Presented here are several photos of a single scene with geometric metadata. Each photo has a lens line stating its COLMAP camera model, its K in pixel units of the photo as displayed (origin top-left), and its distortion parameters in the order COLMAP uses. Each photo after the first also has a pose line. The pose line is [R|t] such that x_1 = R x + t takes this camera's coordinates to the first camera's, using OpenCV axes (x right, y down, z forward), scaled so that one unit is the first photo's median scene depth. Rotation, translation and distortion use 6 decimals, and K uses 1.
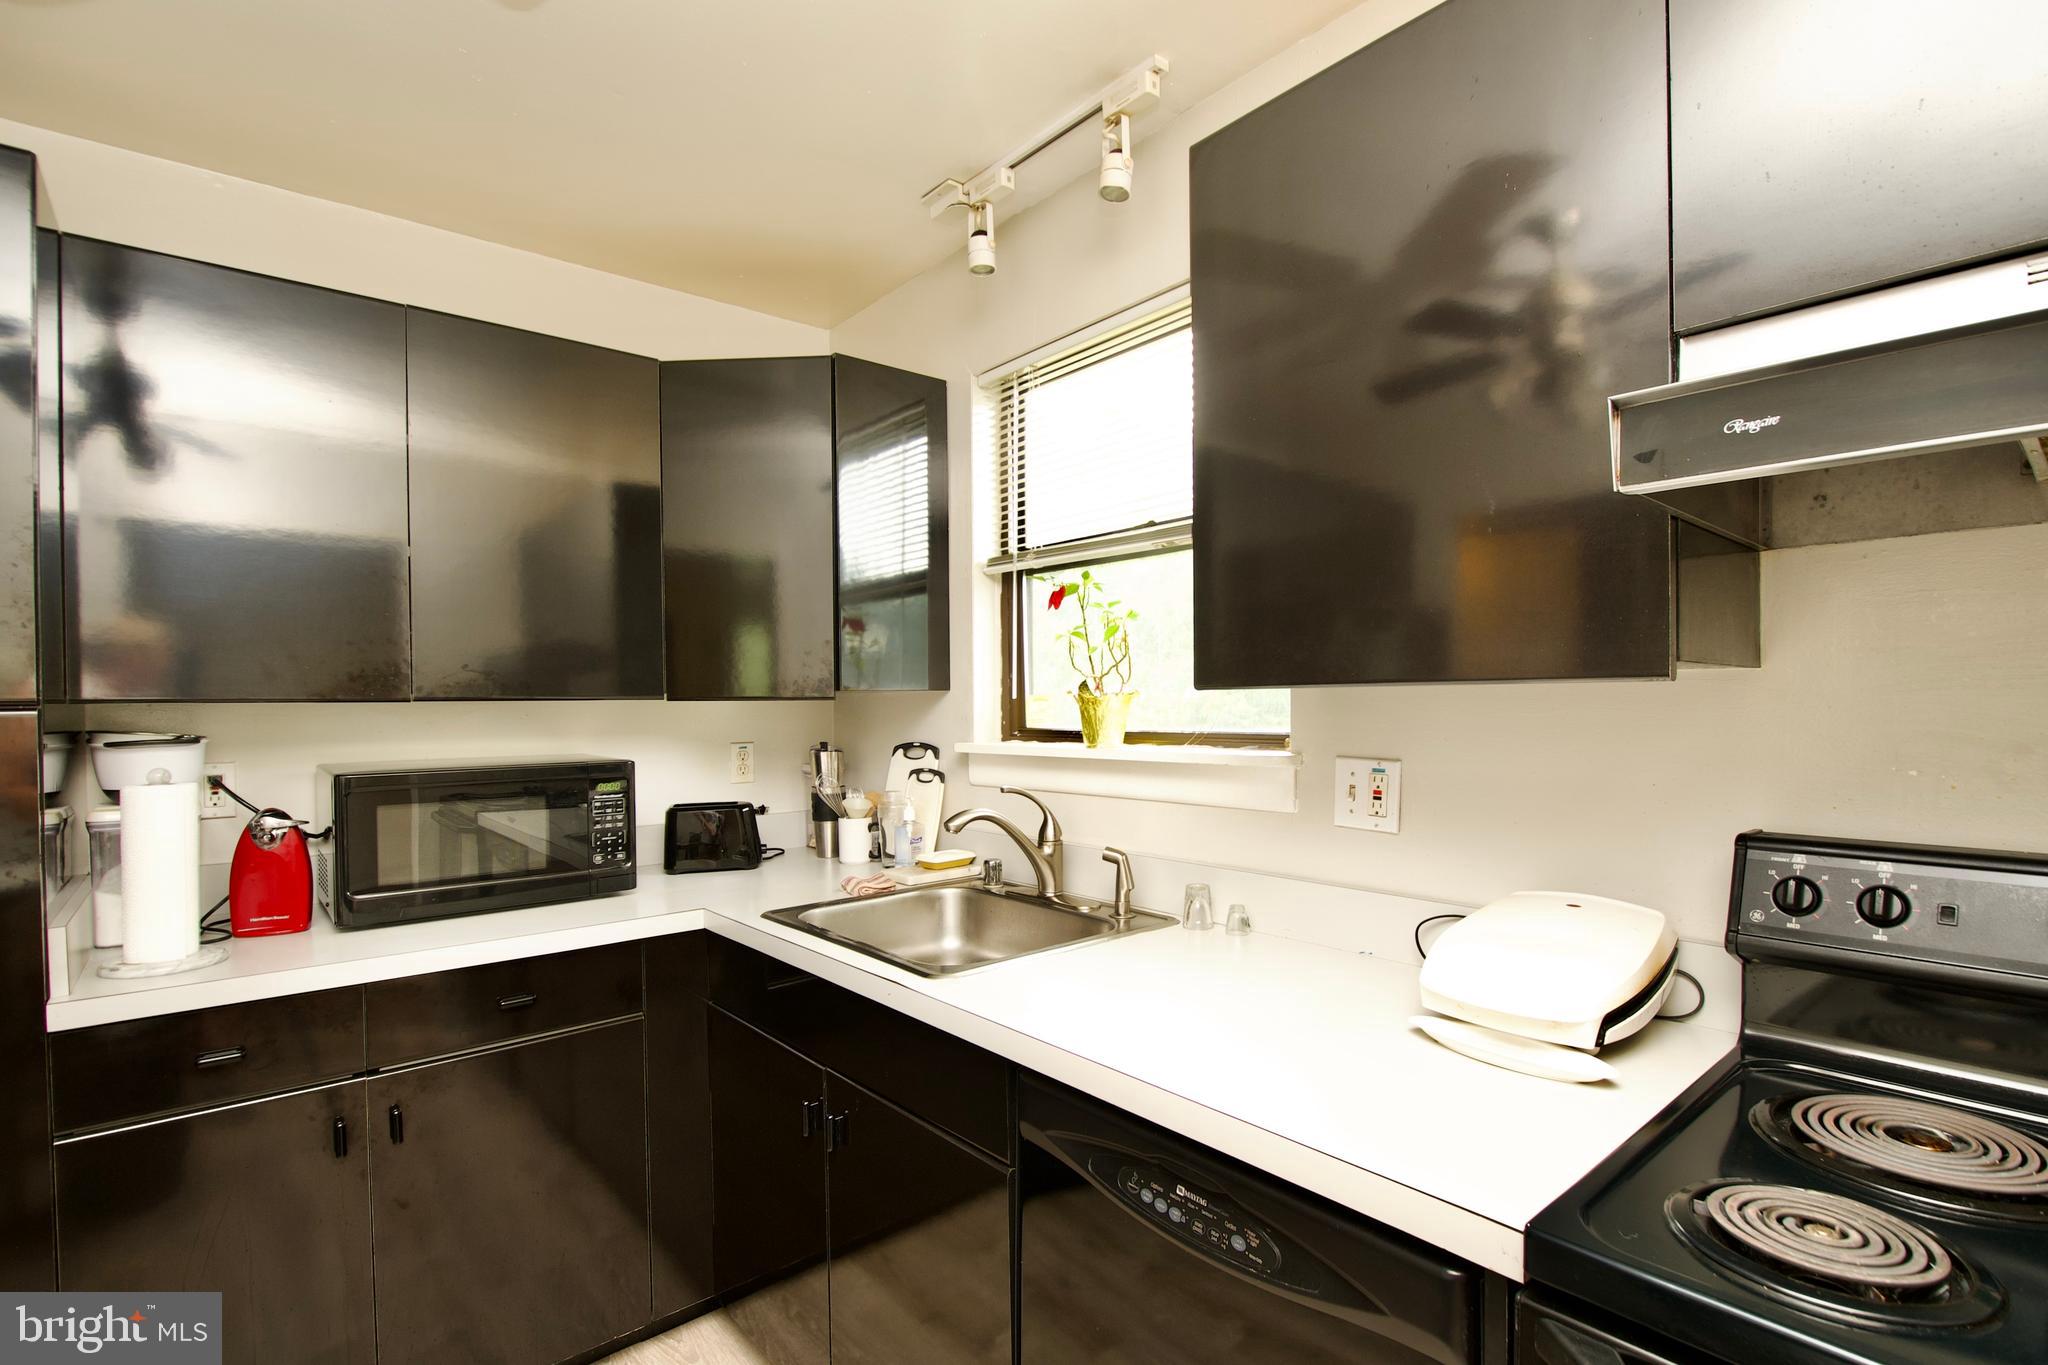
lens RADIAL K [[973.5, 0, 1028.0], [0, 973.5, 700.1], [0, 0, 1]] dist [0.002210, -0.004733]
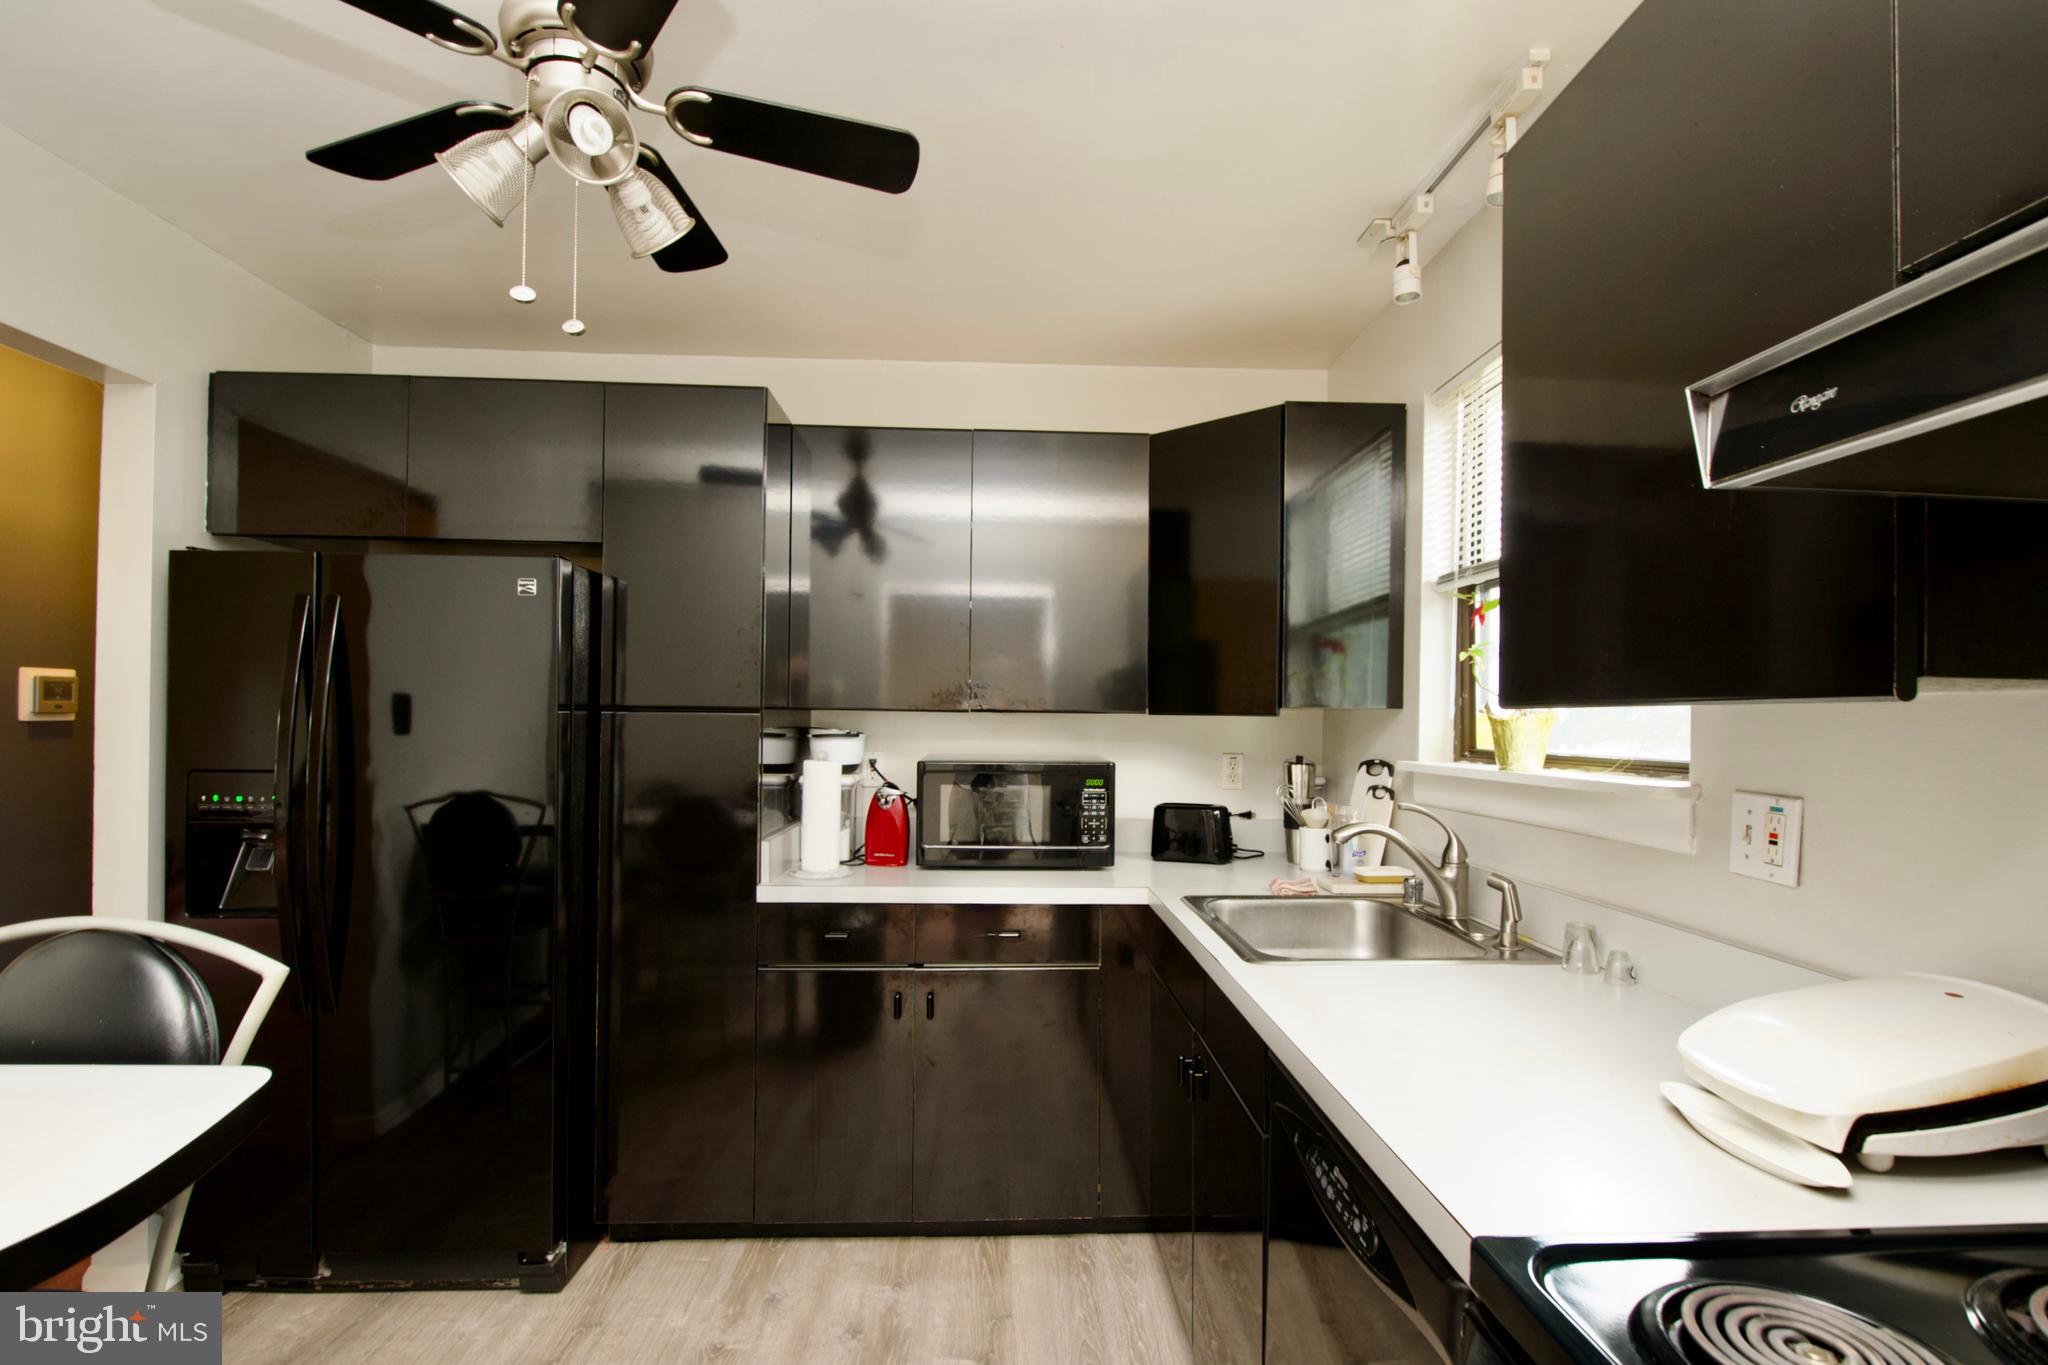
lens RADIAL K [[973.5, 0, 1035.3], [0, 973.5, 694.3], [0, 0, 1]] dist [0.002210, -0.004733]
pose [[0.784614, 0.002212, -0.619980, 0.301156], [-0.018095, 0.999649, -0.019333, 0.001381], [0.619720, 0.026388, 0.784379, -0.035123]]
